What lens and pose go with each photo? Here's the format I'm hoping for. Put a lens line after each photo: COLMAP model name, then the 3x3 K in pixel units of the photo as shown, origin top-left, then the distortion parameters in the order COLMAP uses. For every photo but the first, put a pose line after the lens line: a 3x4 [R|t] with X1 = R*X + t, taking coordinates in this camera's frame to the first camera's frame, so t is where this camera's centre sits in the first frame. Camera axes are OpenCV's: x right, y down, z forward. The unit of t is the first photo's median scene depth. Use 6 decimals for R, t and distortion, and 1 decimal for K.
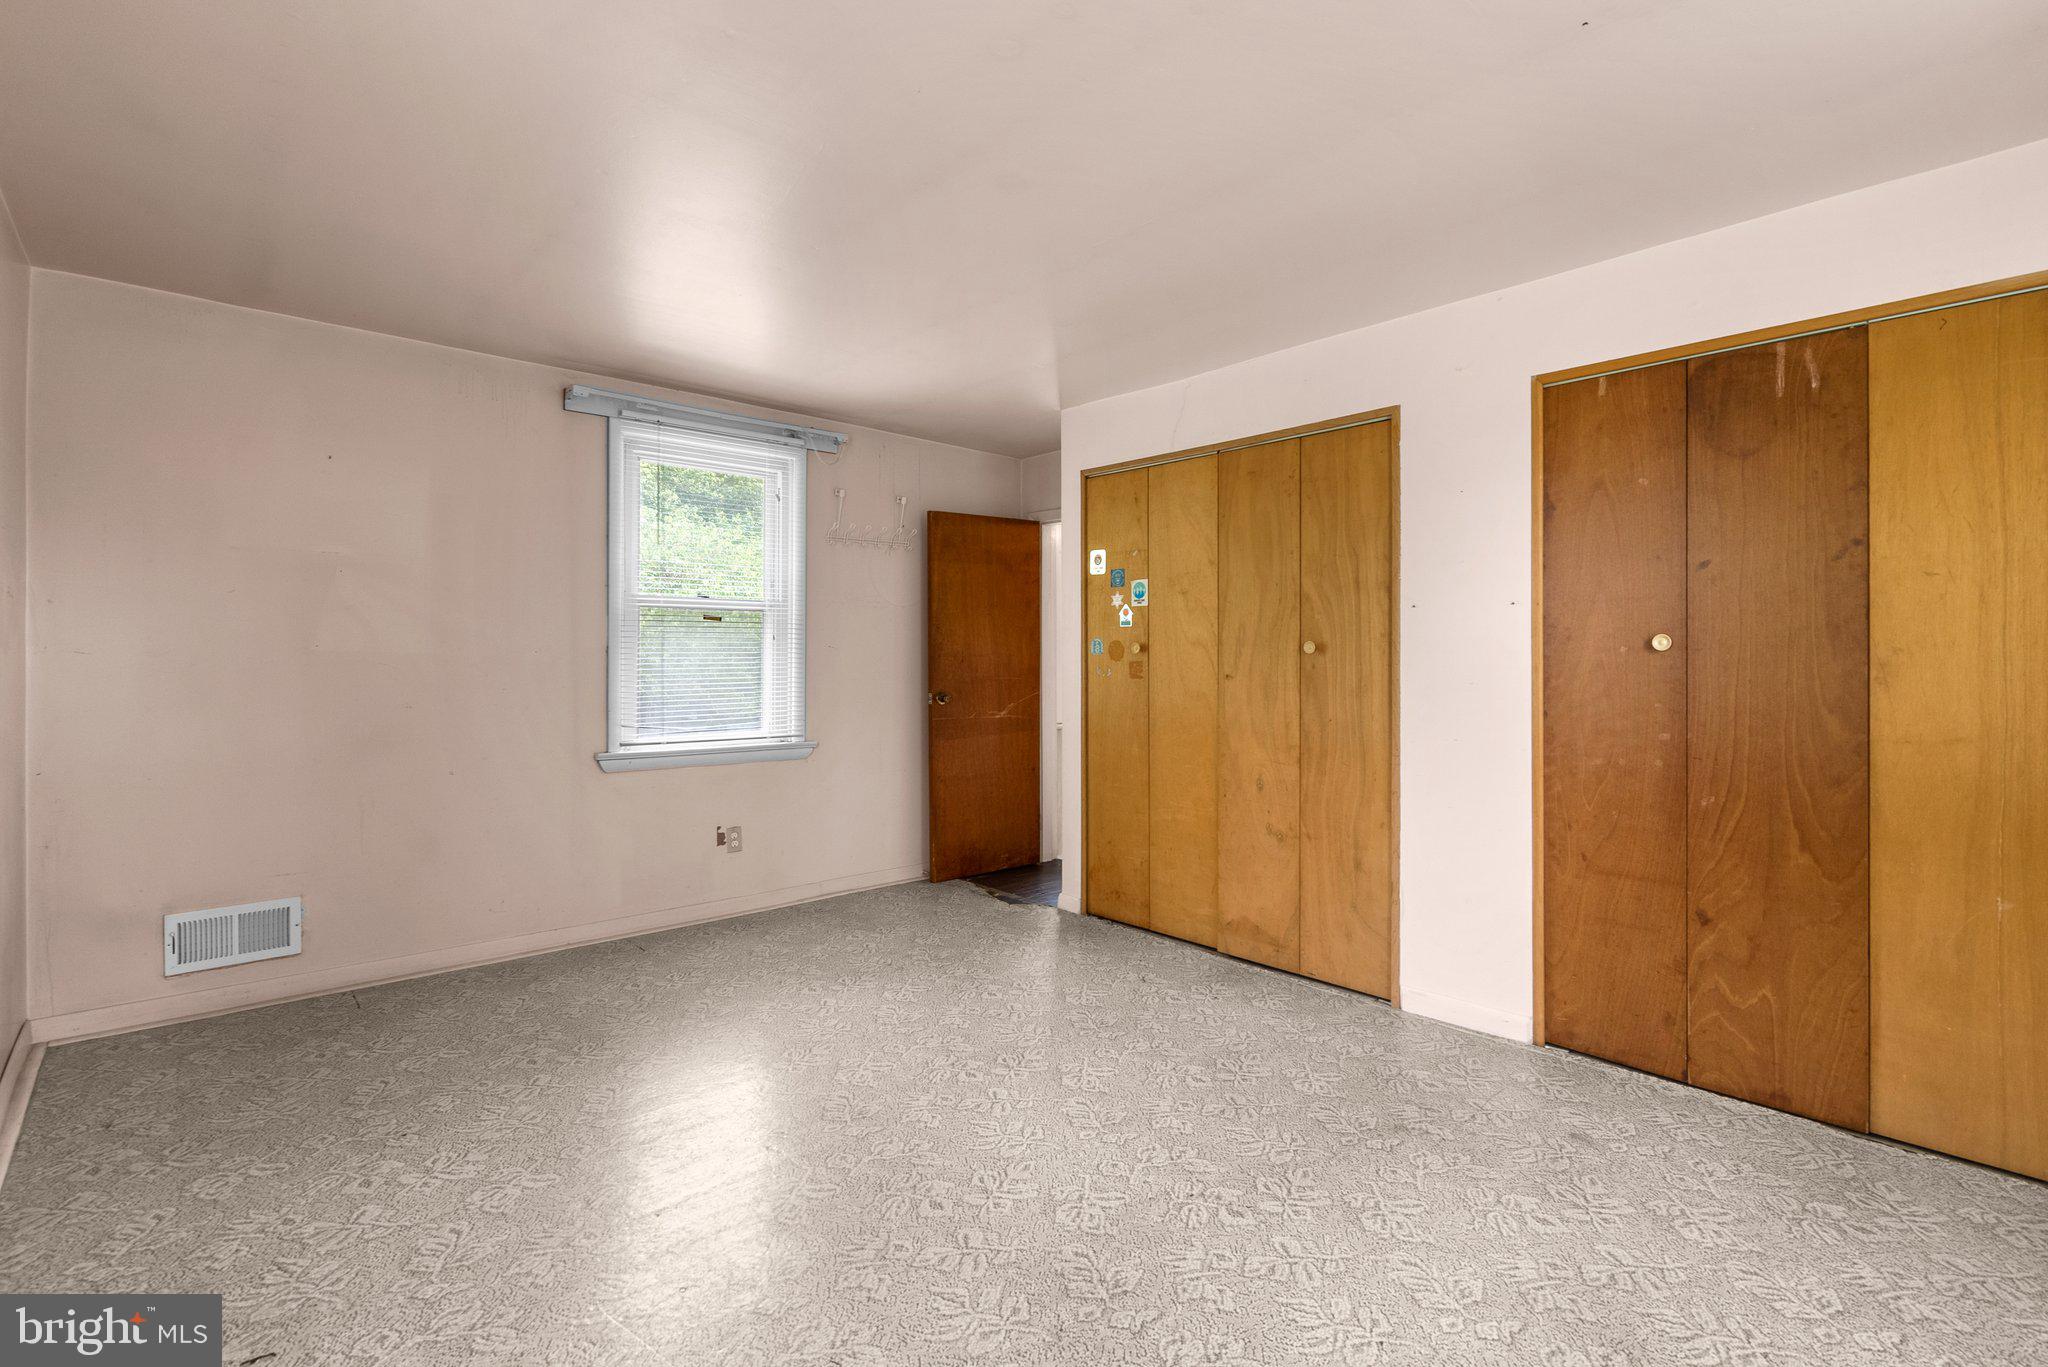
lens RADIAL K [[946.2, 0, 1023.2], [0, 946.2, 659.1], [0, 0, 1]] dist [0.000498, 0.001994]
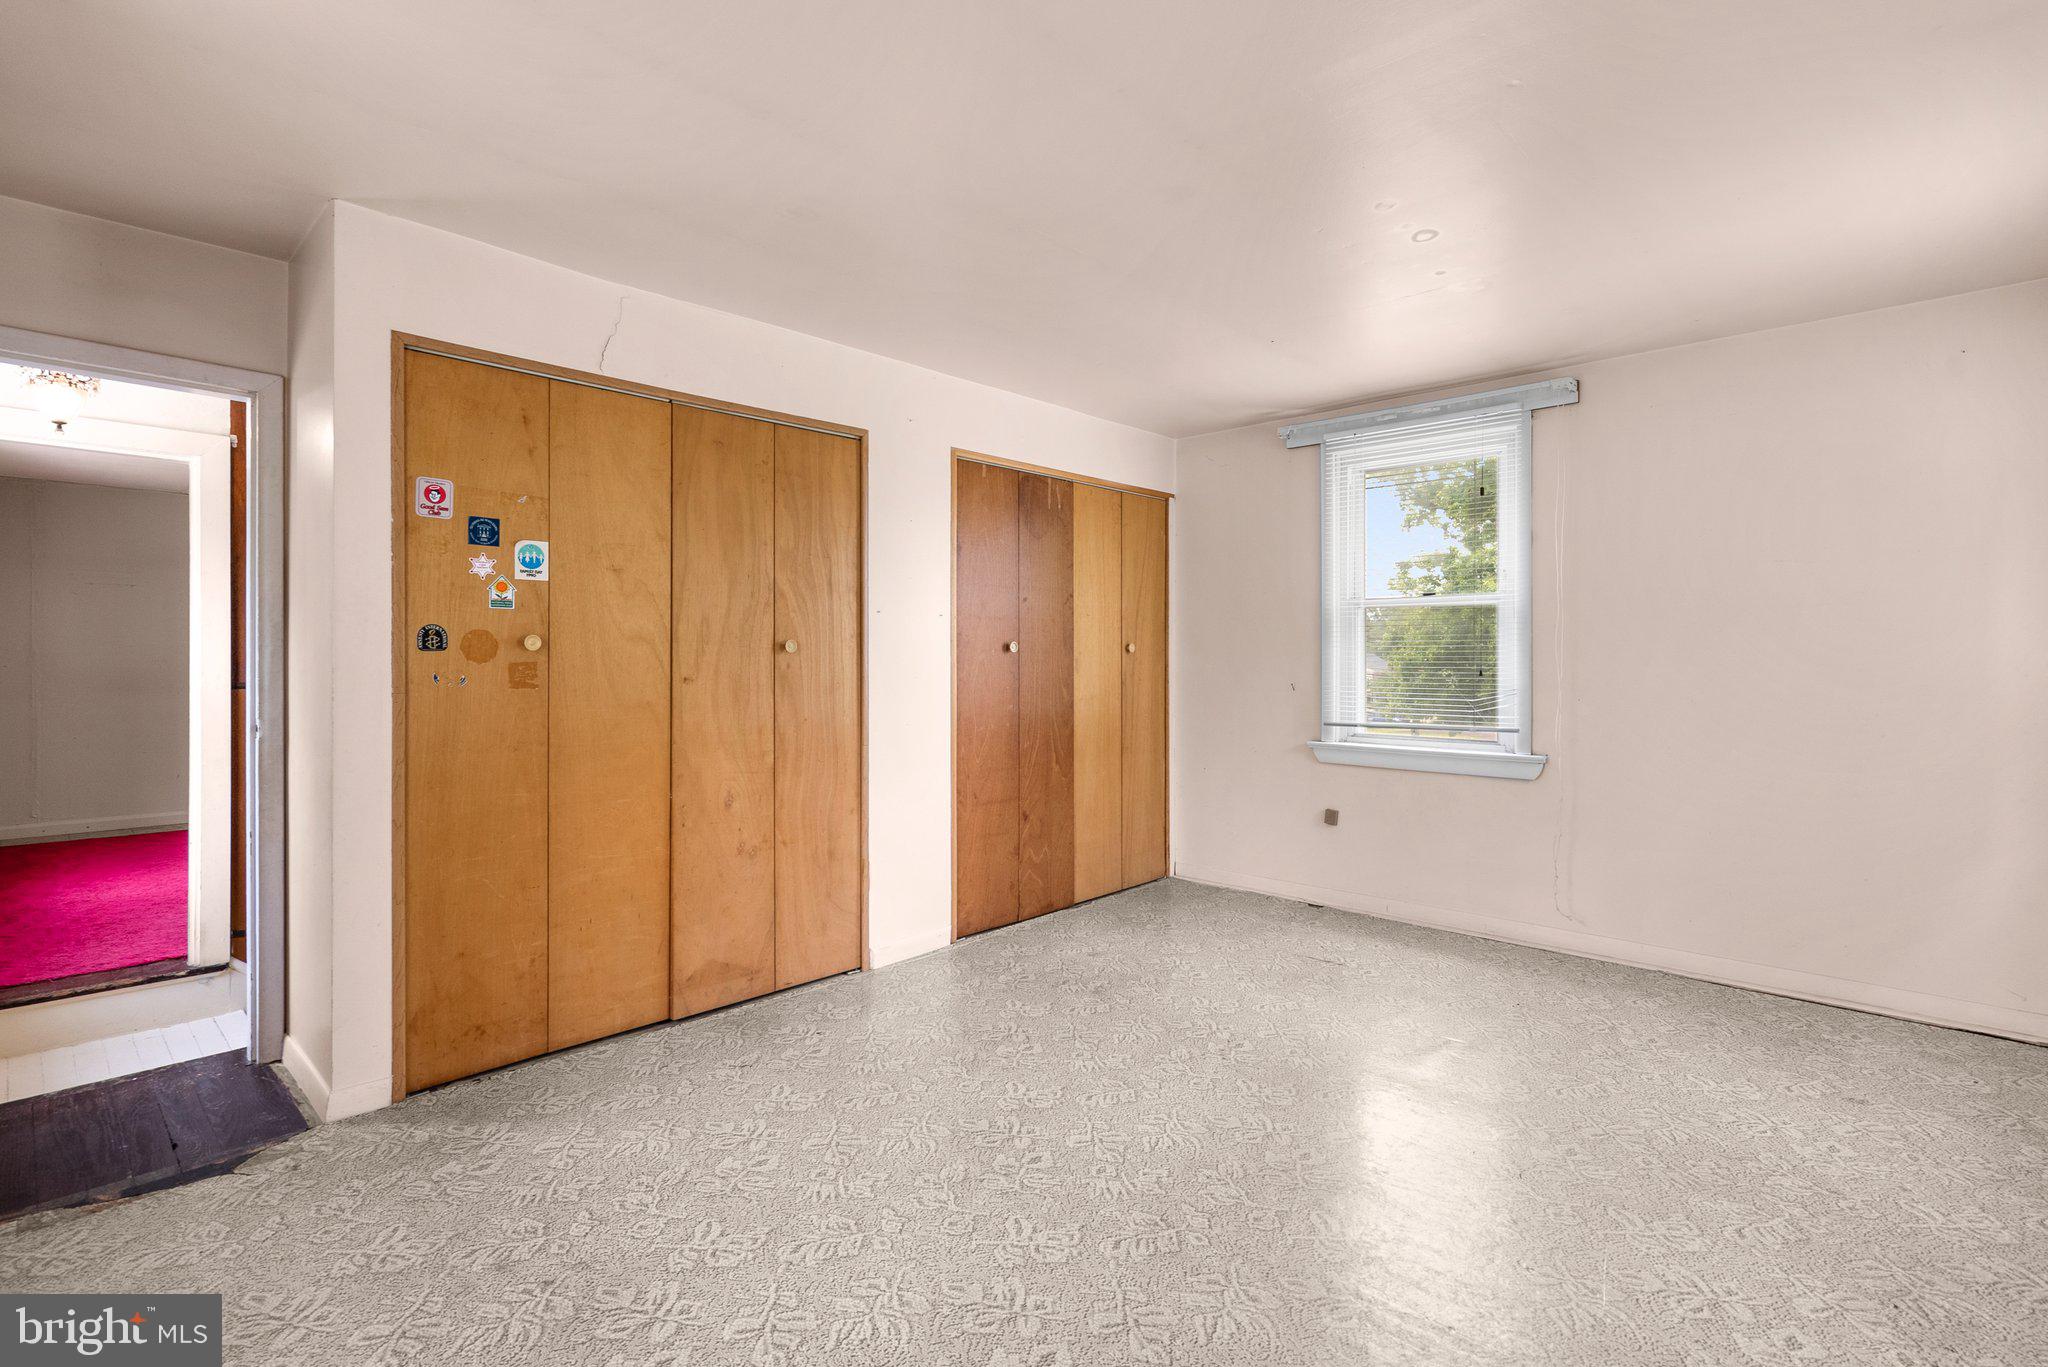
lens RADIAL K [[967.0, 0, 1045.0], [0, 967.0, 655.1], [0, 0, 1]] dist [-0.025418, 0.015376]
pose [[-0.091113, -0.001470, 0.995839, -0.712816], [-0.000366, 0.999999, 0.001442, -0.004842], [-0.995840, -0.000233, -0.091114, 0.845242]]
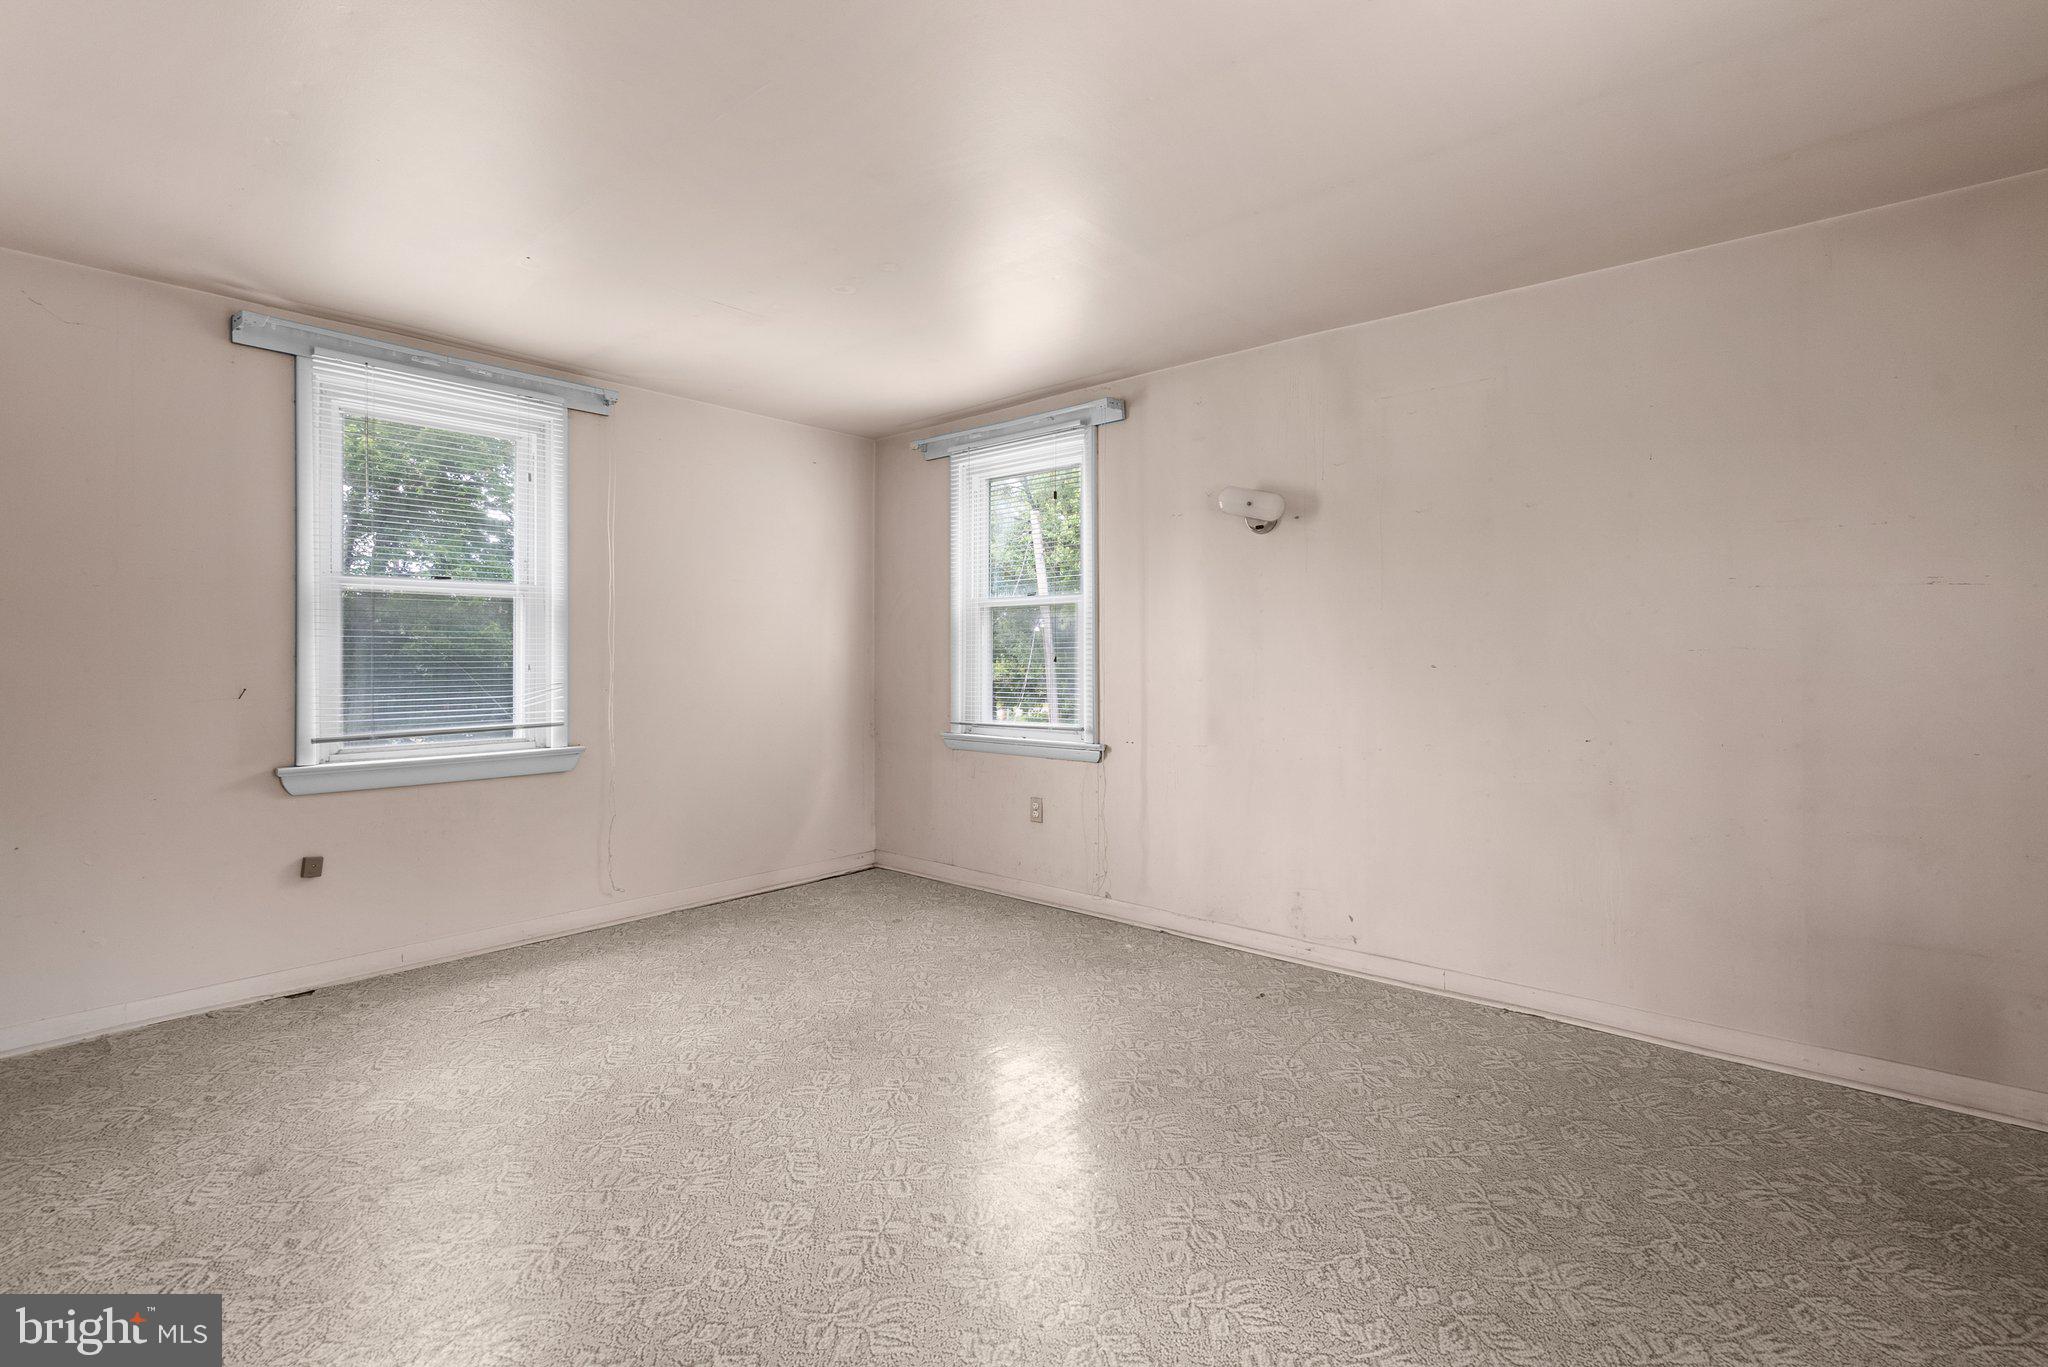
lens RADIAL K [[938.3, 0, 1020.5], [0, 938.3, 653.4], [0, 0, 1]] dist [-0.000493, 0.000245]
pose [[-0.992397, -0.000659, -0.123078, -0.022860], [-0.000686, 1.000000, 0.000174, 0.001933], [0.123078, 0.000258, -0.992397, 1.367563]]
